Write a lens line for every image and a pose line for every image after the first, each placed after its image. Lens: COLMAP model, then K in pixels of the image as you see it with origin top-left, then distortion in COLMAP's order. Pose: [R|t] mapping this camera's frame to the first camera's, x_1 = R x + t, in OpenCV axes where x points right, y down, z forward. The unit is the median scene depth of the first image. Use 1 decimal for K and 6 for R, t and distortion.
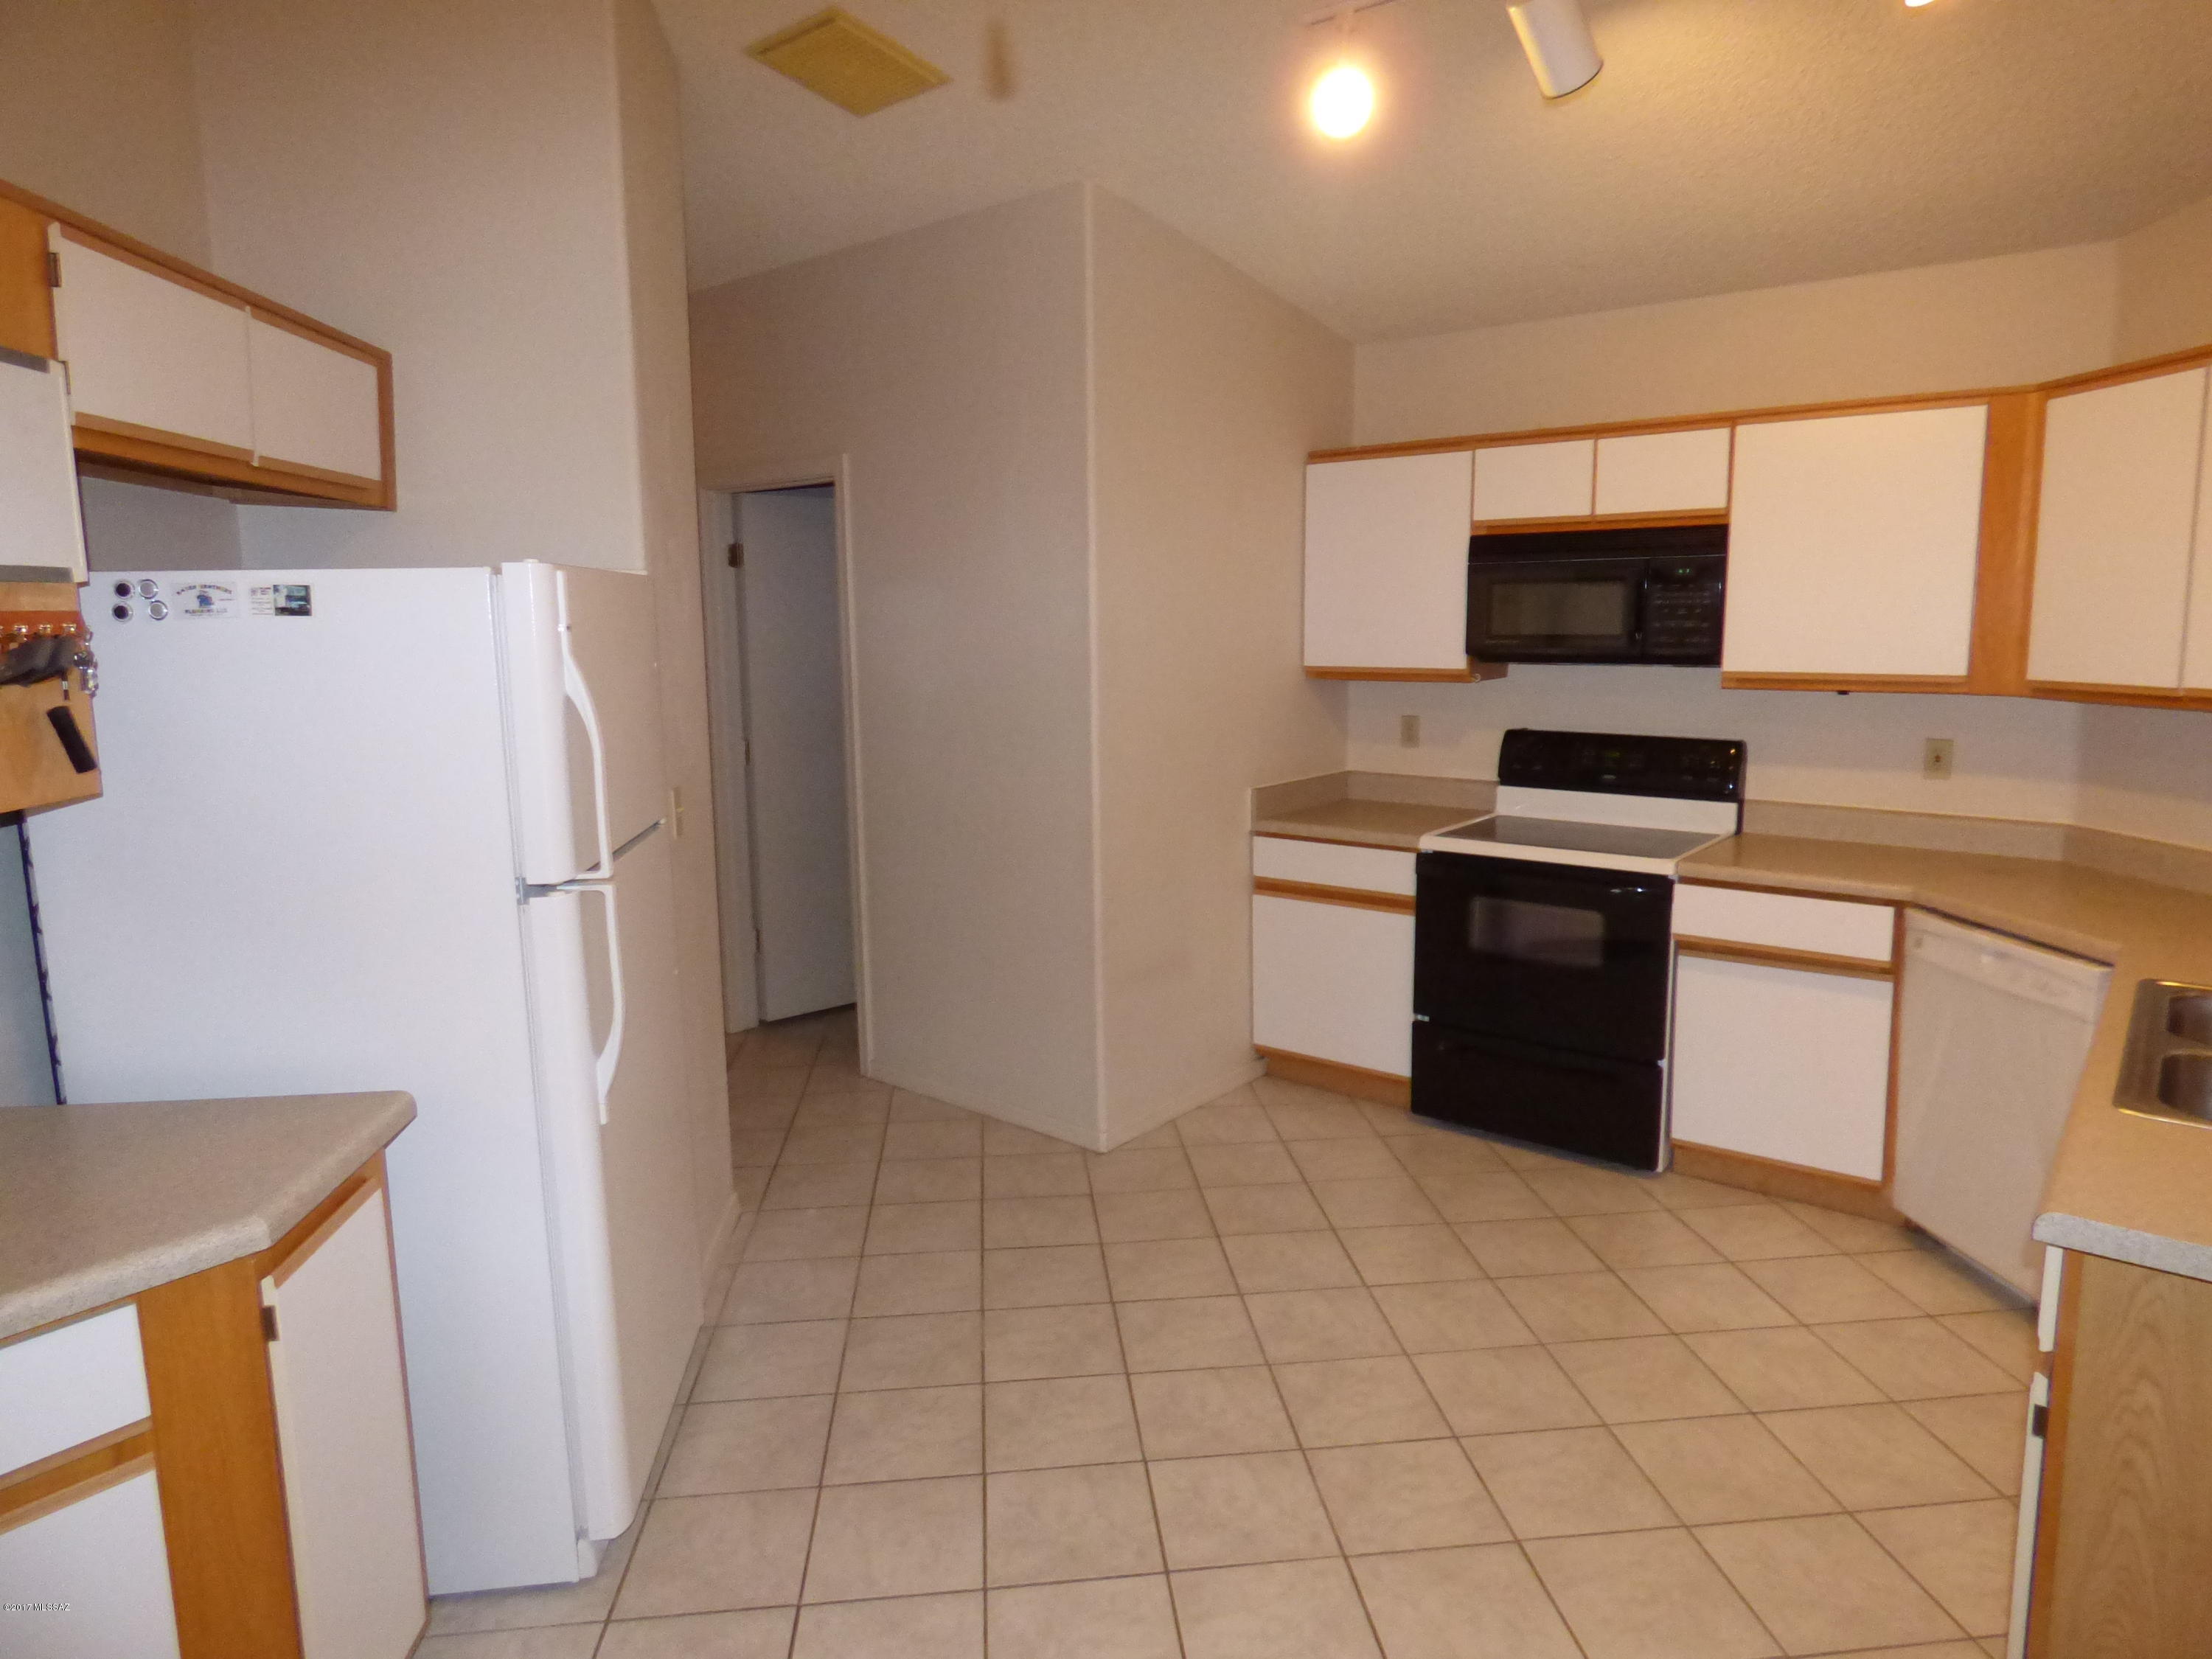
lens RADIAL K [[1331.2, 0, 1109.8], [0, 1331.2, 813.5], [0, 0, 1]] dist [-0.026510, 0.002111]
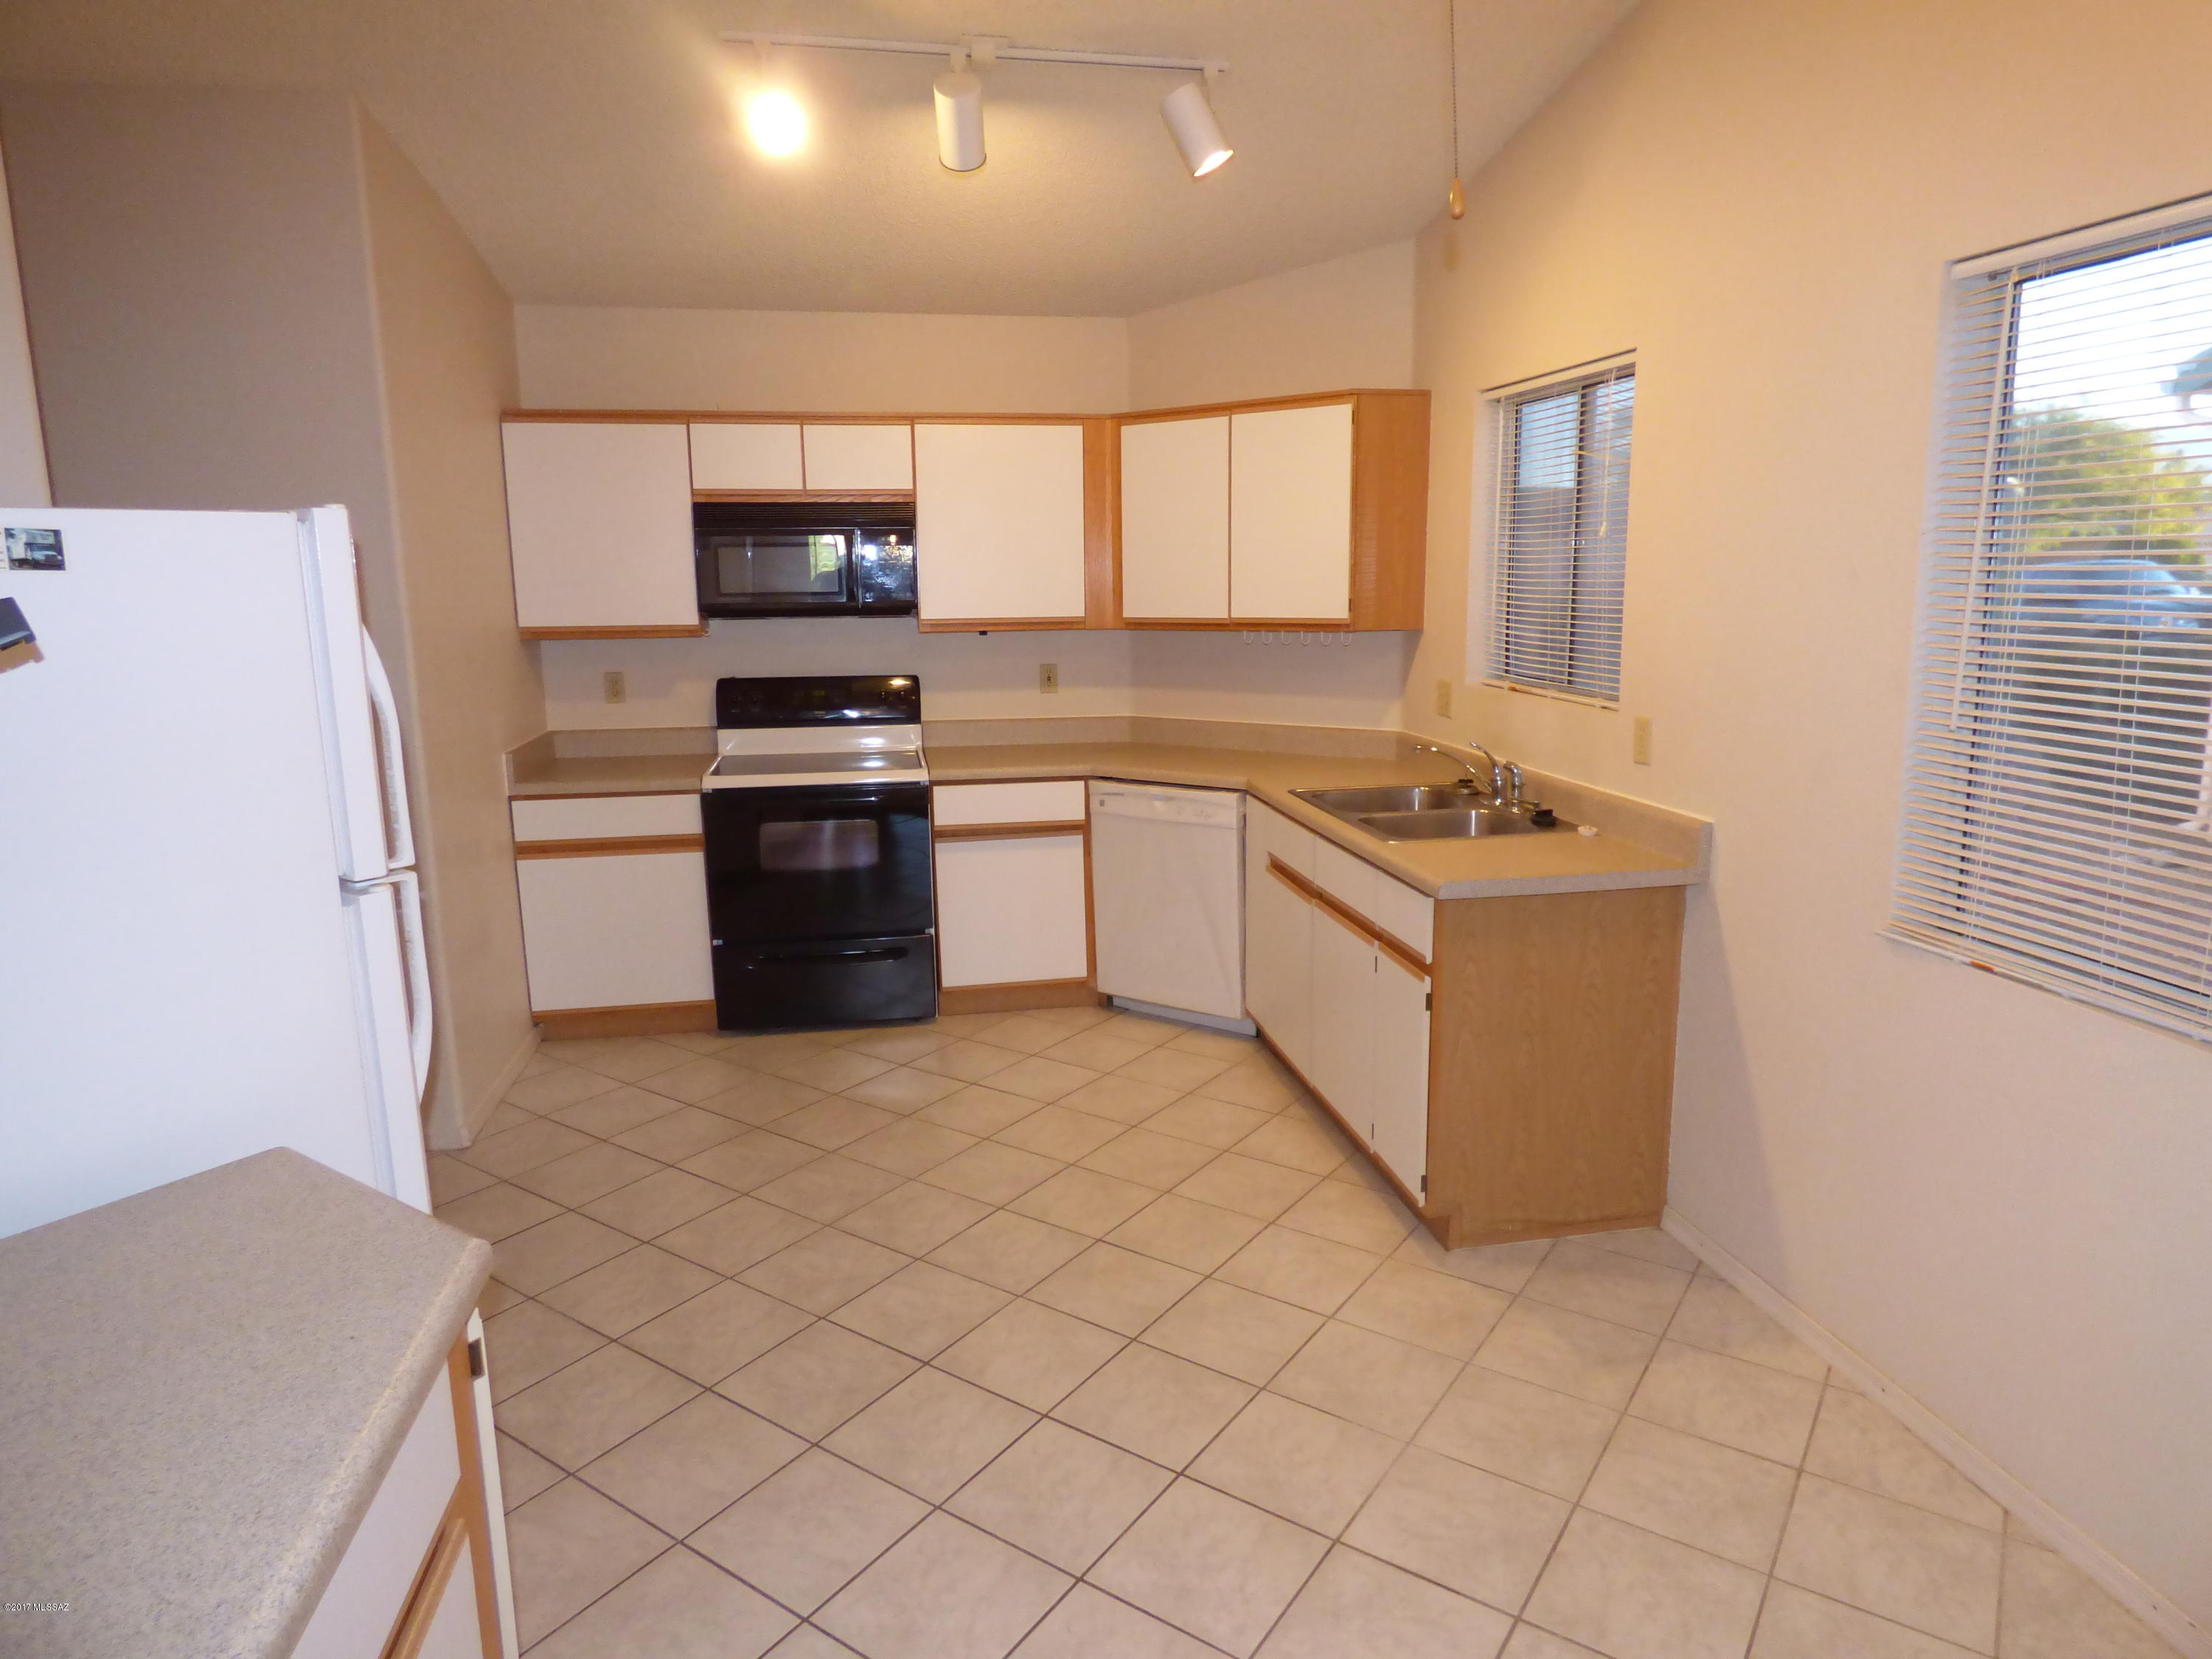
lens RADIAL K [[1338.9, 0, 1101.9], [0, 1338.9, 811.5], [0, 0, 1]] dist [0.001225, -0.014746]
pose [[0.655028, -0.130513, 0.744248, -0.418495], [0.111940, 0.990862, 0.075240, -0.001816], [-0.747267, 0.034027, 0.663652, 0.026761]]
